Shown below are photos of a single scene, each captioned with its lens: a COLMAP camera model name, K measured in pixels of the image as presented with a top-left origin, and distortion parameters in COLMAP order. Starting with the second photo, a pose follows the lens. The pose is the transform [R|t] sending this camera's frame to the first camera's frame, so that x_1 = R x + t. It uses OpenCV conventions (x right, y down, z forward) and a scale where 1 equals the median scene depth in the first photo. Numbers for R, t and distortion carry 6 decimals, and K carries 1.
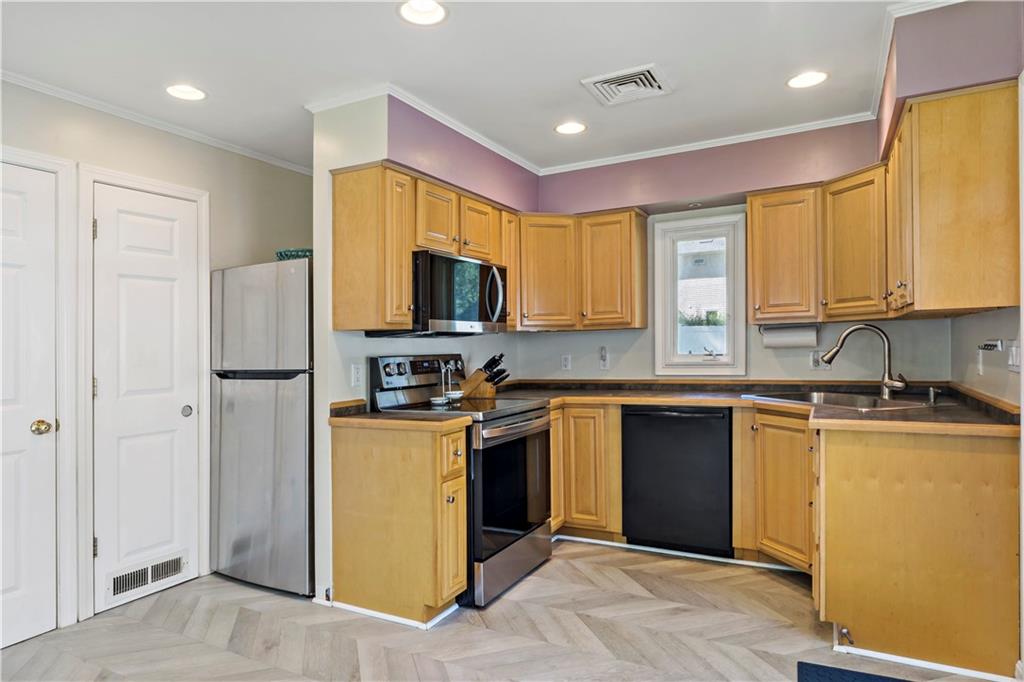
lens RADIAL K [[619.1, 0, 511.3], [0, 619.1, 334.7], [0, 0, 1]] dist [-0.000181, -0.001526]
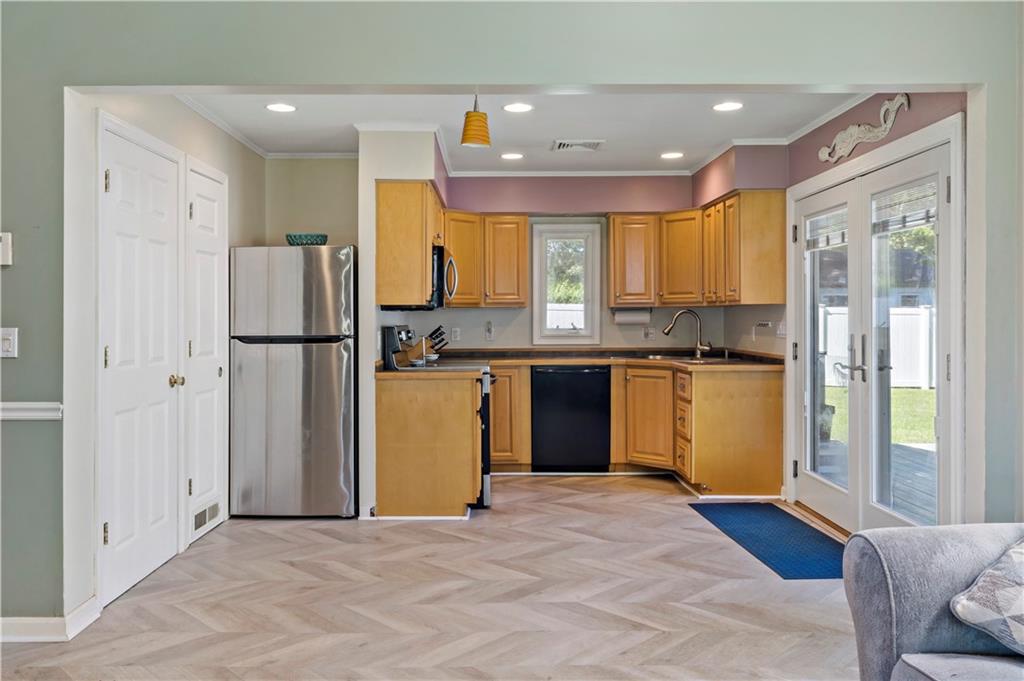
lens RADIAL K [[822.5, 0, 511.4], [0, 822.5, 281.7], [0, 0, 1]] dist [0.005292, 0.002021]
pose [[0.868604, 0.041484, 0.493768, -0.842022], [-0.025385, 0.998906, -0.039268, 0.005247], [-0.494857, 0.021574, 0.868707, -0.579545]]
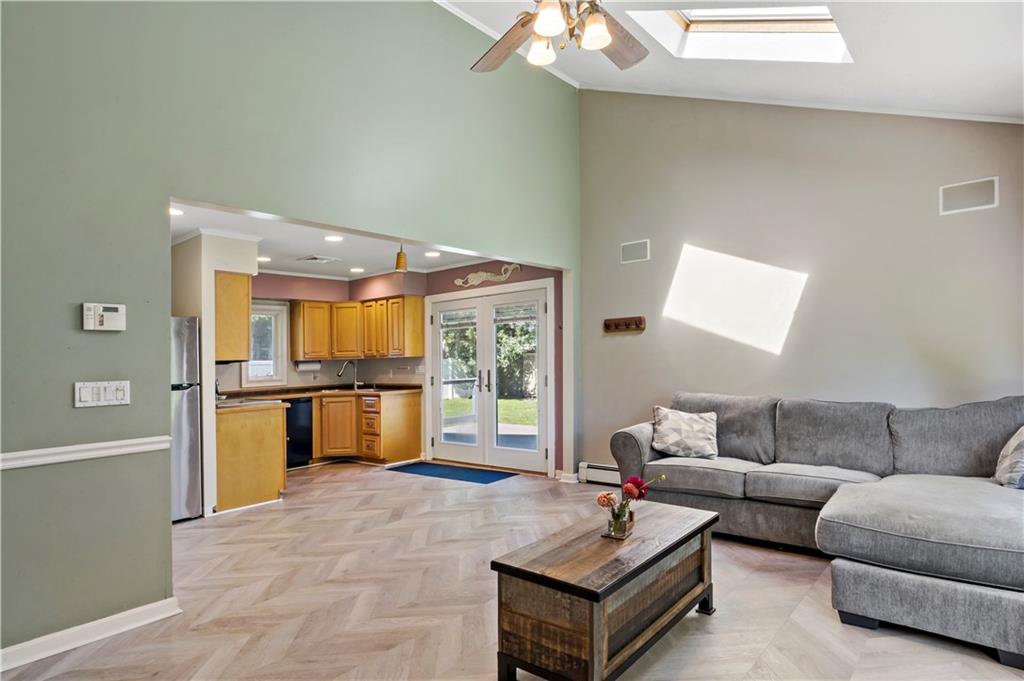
lens RADIAL K [[549.6, 0, 534.4], [0, 549.6, 339.7], [0, 0, 1]] dist [0.000426, -0.000151]
pose [[0.175184, 0.051523, 0.983187, -1.590764], [0.008237, 0.998518, -0.053794, 0.024588], [-0.984501, 0.017522, 0.174500, -0.170745]]
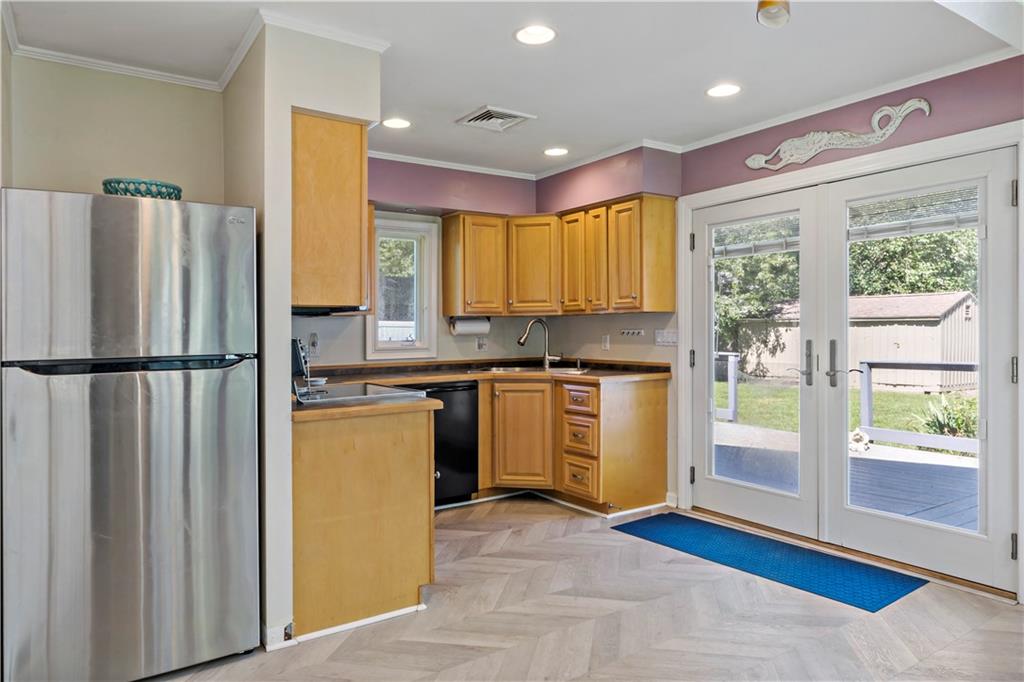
lens RADIAL K [[662.1, 0, 527.6], [0, 662.1, 313.4], [0, 0, 1]] dist [-0.002020, -0.000639]
pose [[0.446688, 0.040486, 0.893773, -0.877942], [-0.015477, 0.999176, -0.037525, 0.030836], [-0.894556, 0.002929, 0.446947, 0.313720]]
